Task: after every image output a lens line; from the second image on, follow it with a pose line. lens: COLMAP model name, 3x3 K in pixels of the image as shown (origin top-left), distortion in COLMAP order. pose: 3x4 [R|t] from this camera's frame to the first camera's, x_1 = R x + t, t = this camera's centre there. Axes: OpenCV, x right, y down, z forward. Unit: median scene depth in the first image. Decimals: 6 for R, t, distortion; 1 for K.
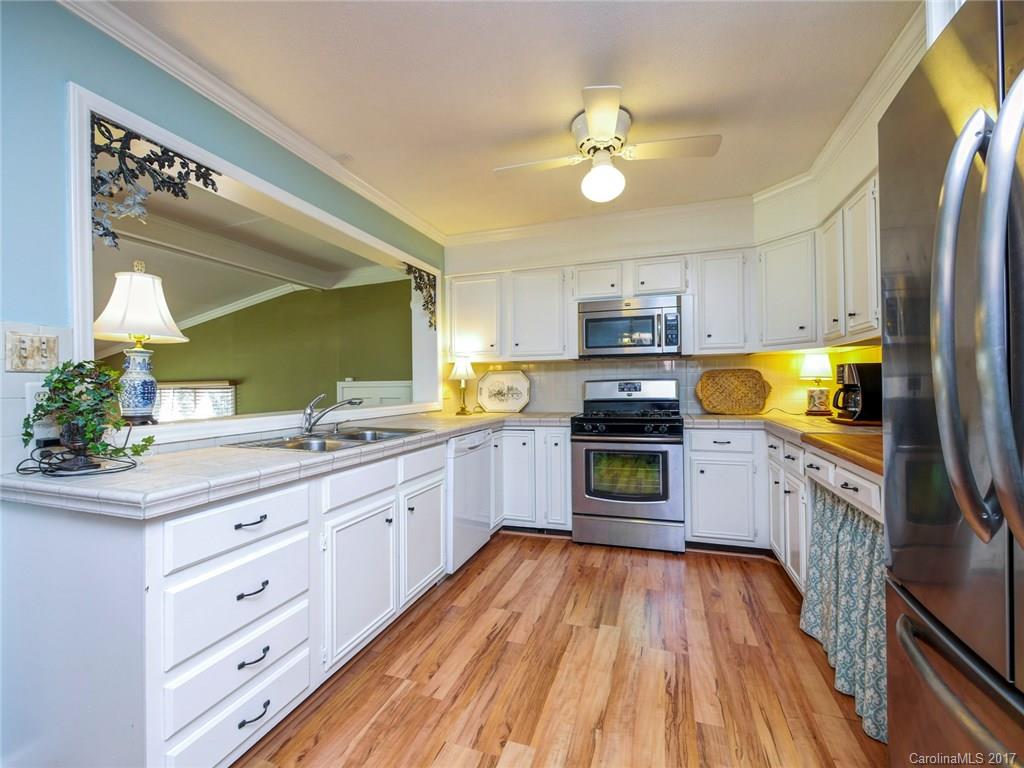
lens RADIAL K [[442.2, 0, 515.1], [0, 442.2, 383.9], [0, 0, 1]] dist [-0.002153, -0.000722]
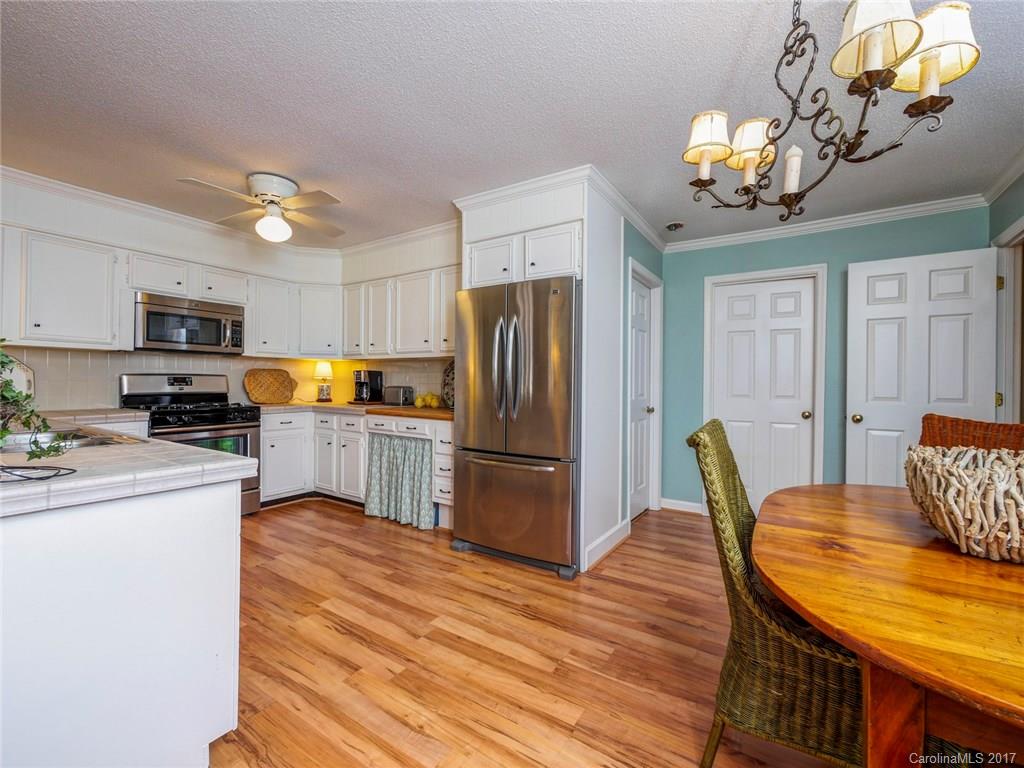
lens RADIAL K [[442.2, 0, 515.1], [0, 442.2, 383.9], [0, 0, 1]] dist [-0.002153, -0.000722]
pose [[0.248453, 0.011916, 0.968571, -0.654144], [-0.014297, 0.999861, -0.008634, 0.012563], [-0.968539, -0.011702, 0.248588, -0.029722]]
